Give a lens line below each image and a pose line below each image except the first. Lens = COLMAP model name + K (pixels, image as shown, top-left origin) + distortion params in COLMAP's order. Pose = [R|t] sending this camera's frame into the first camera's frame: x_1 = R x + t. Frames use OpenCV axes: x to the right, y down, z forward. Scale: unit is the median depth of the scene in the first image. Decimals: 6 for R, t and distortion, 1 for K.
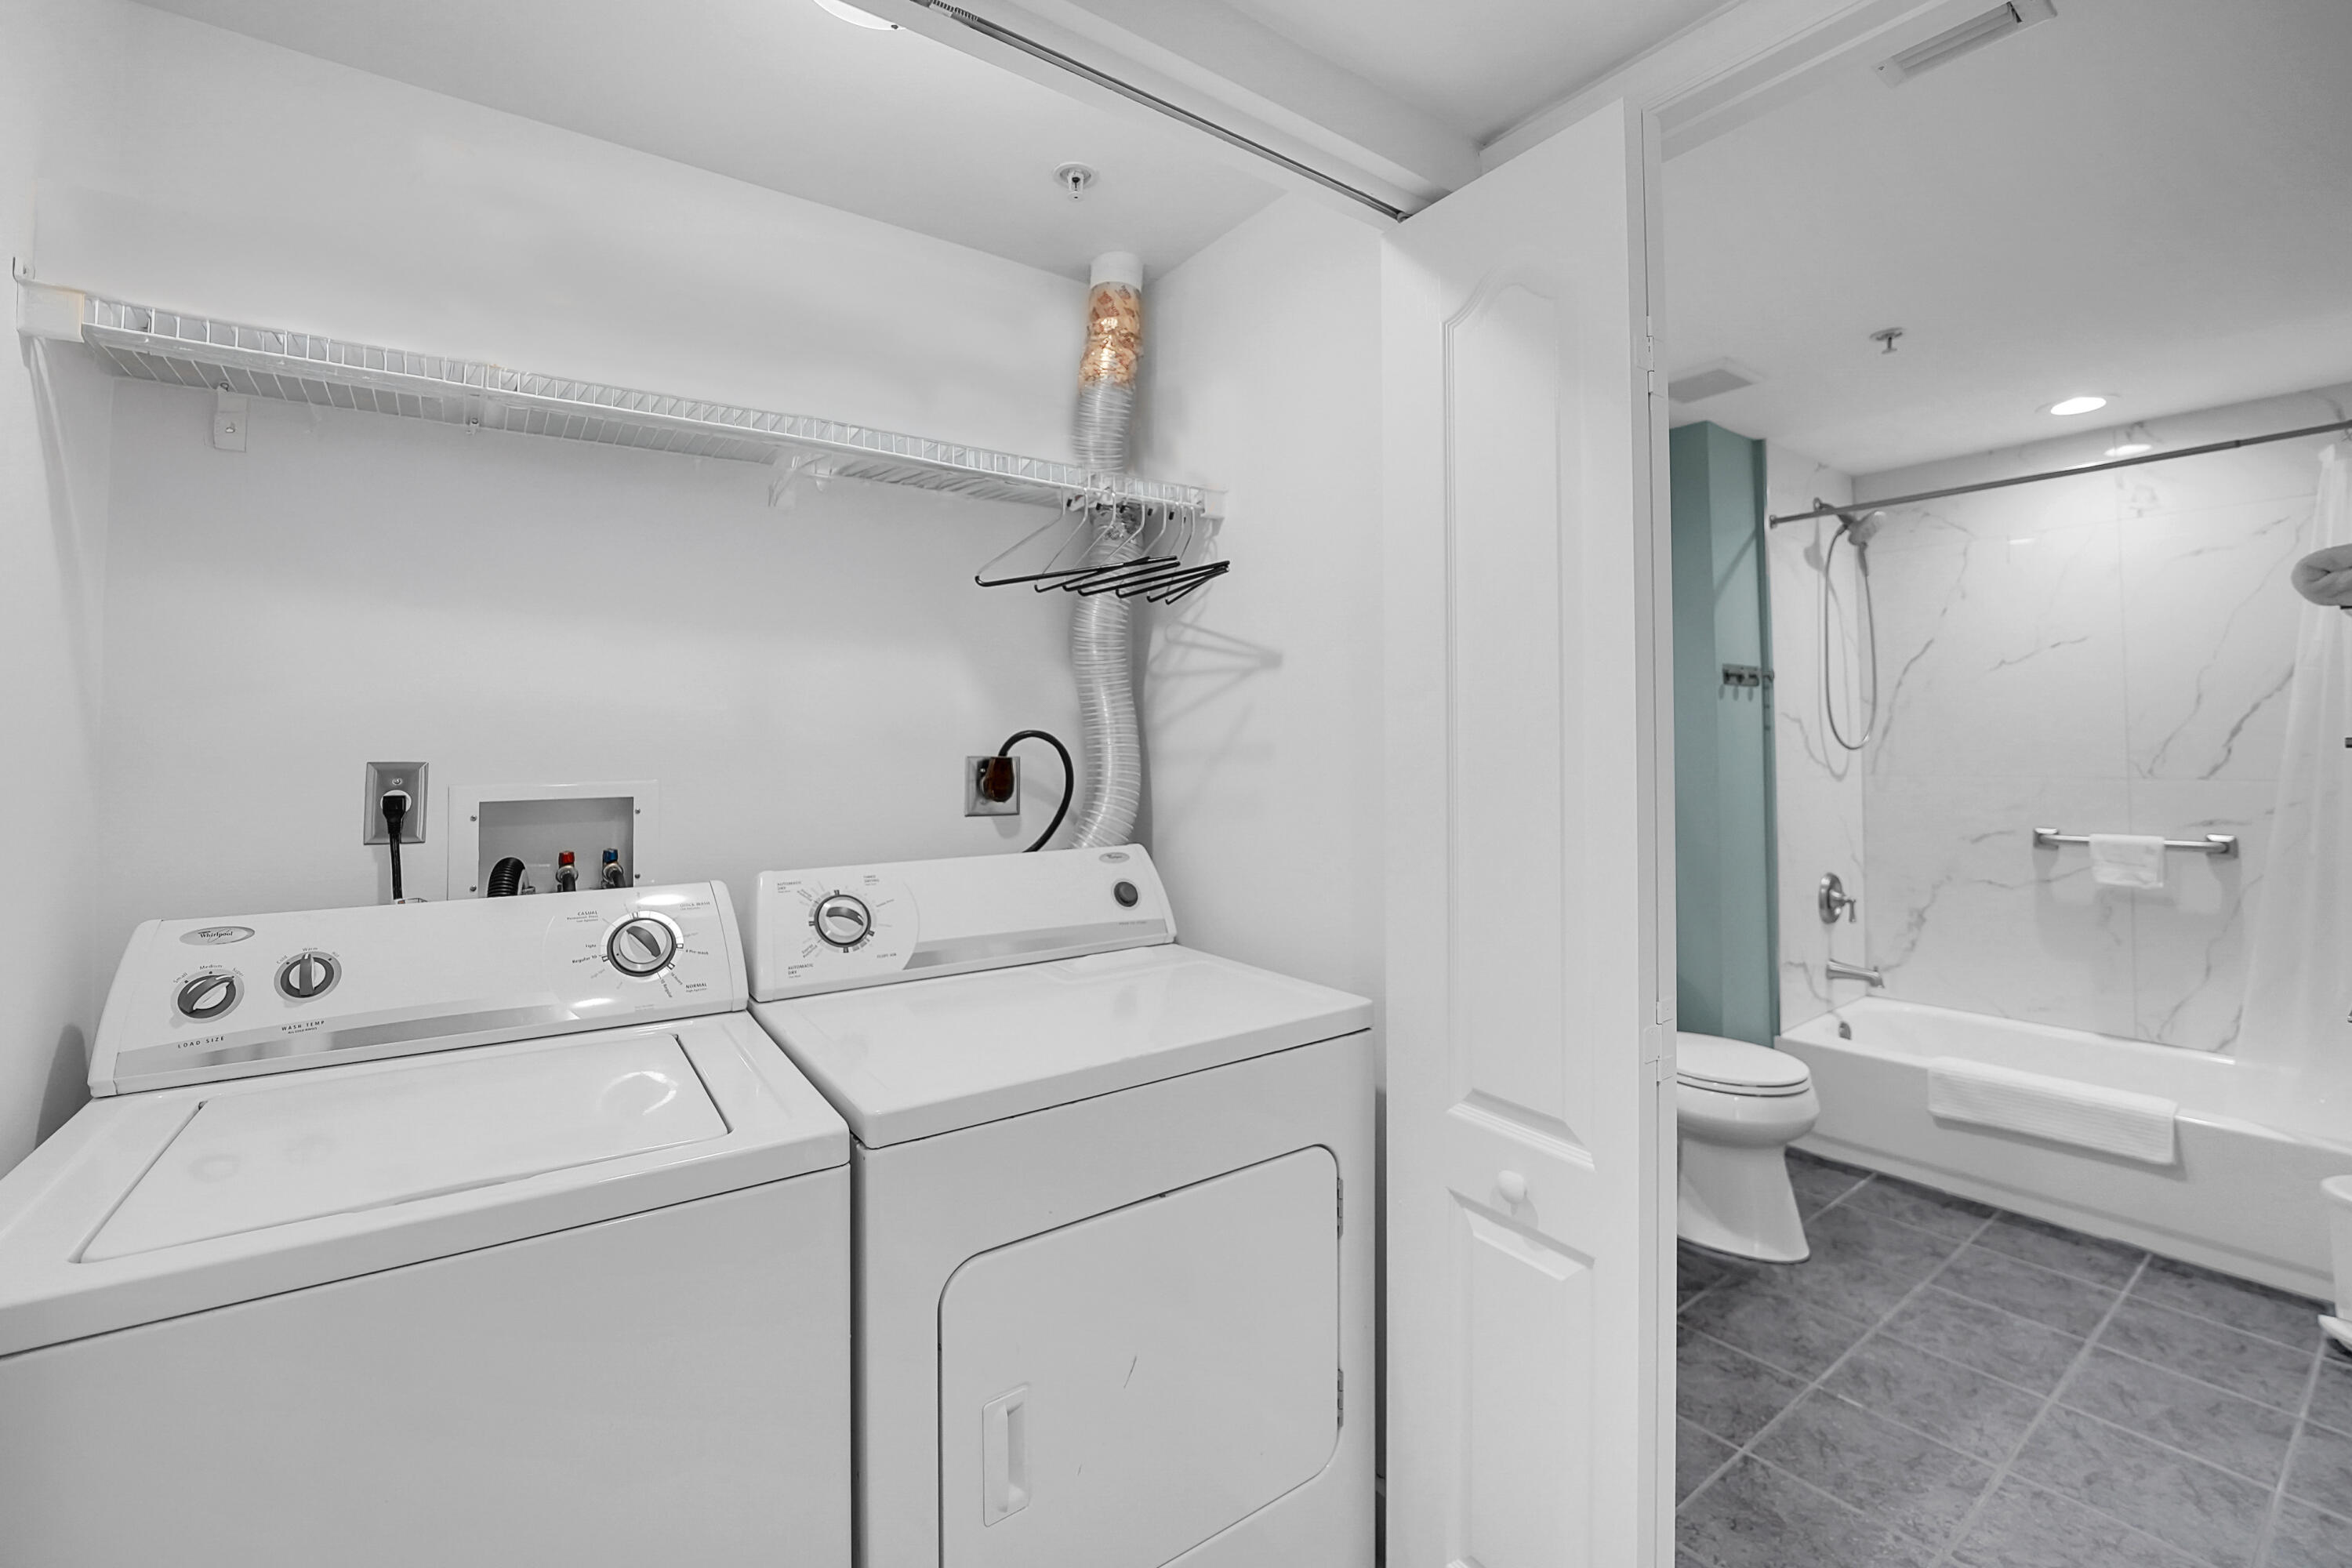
lens RADIAL K [[960.5, 0, 1175.6], [0, 960.5, 702.7], [0, 0, 1]] dist [-0.037522, 0.004687]
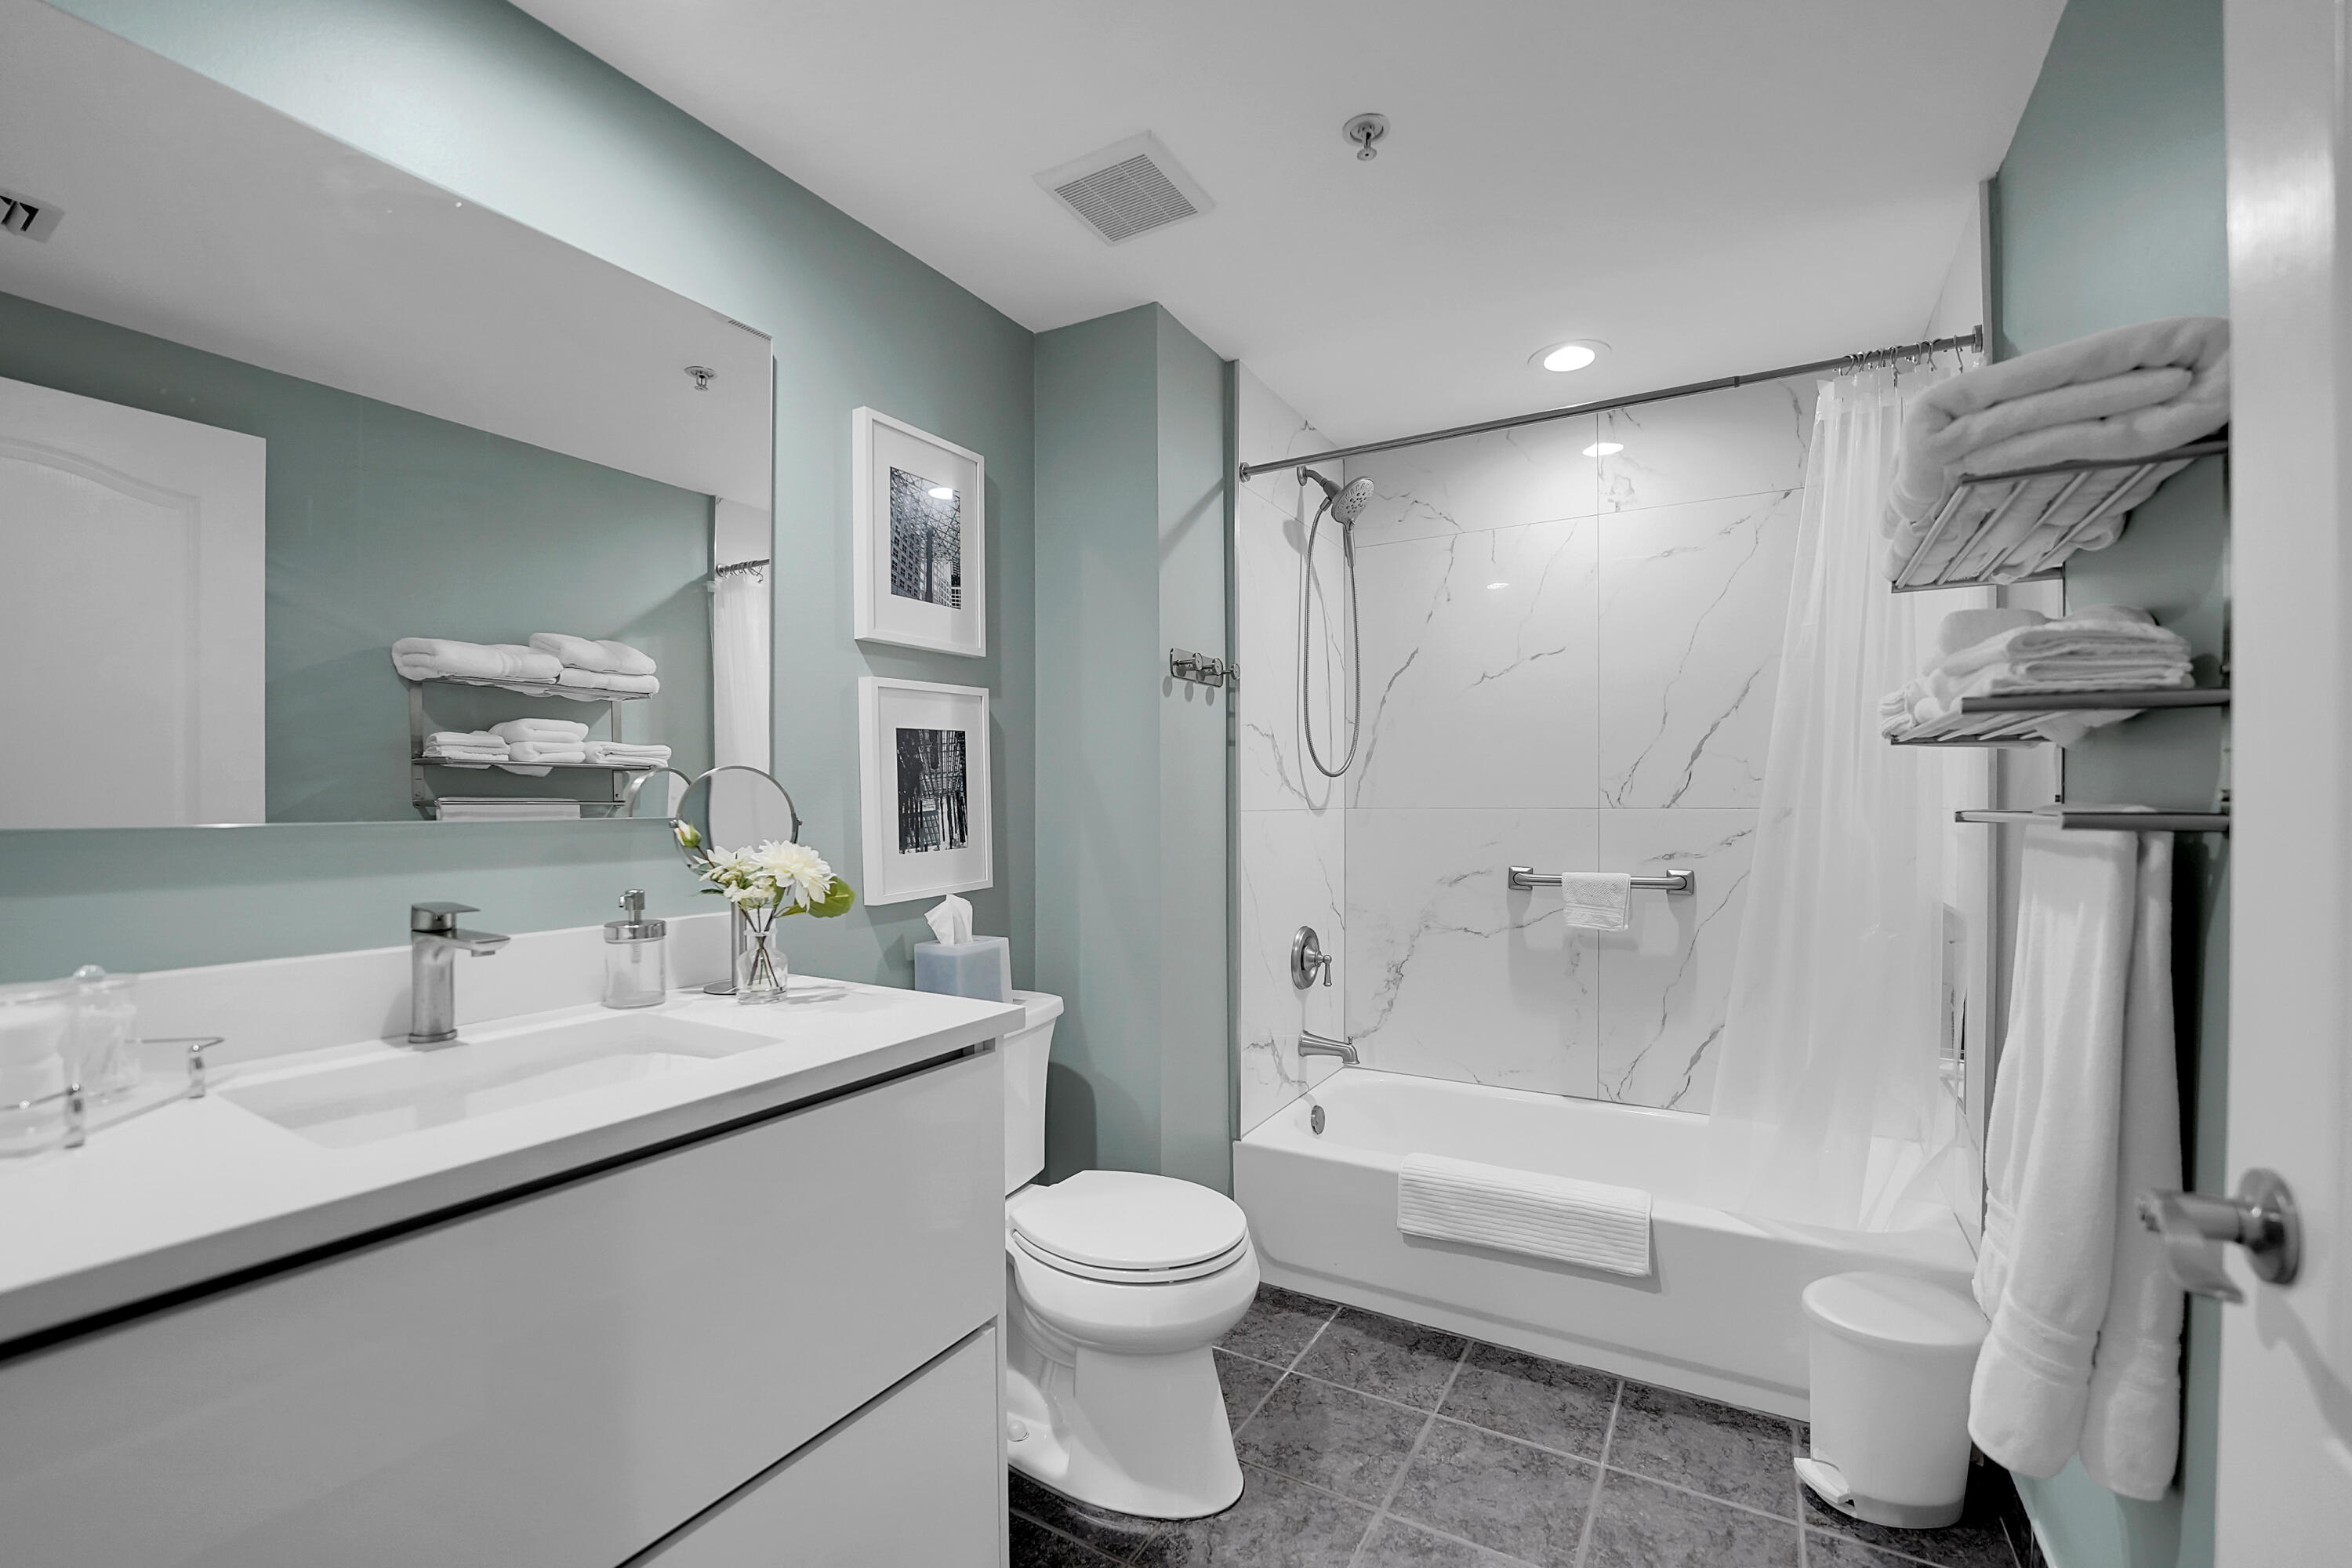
lens RADIAL K [[964.9, 0, 1163.4], [0, 964.9, 790.1], [0, 0, 1]] dist [-0.029554, 0.000819]
pose [[0.916245, 0.006680, 0.400563, 0.292951], [-0.019099, 0.999452, 0.027020, 0.050318], [-0.400163, -0.032407, 0.915871, 0.343067]]
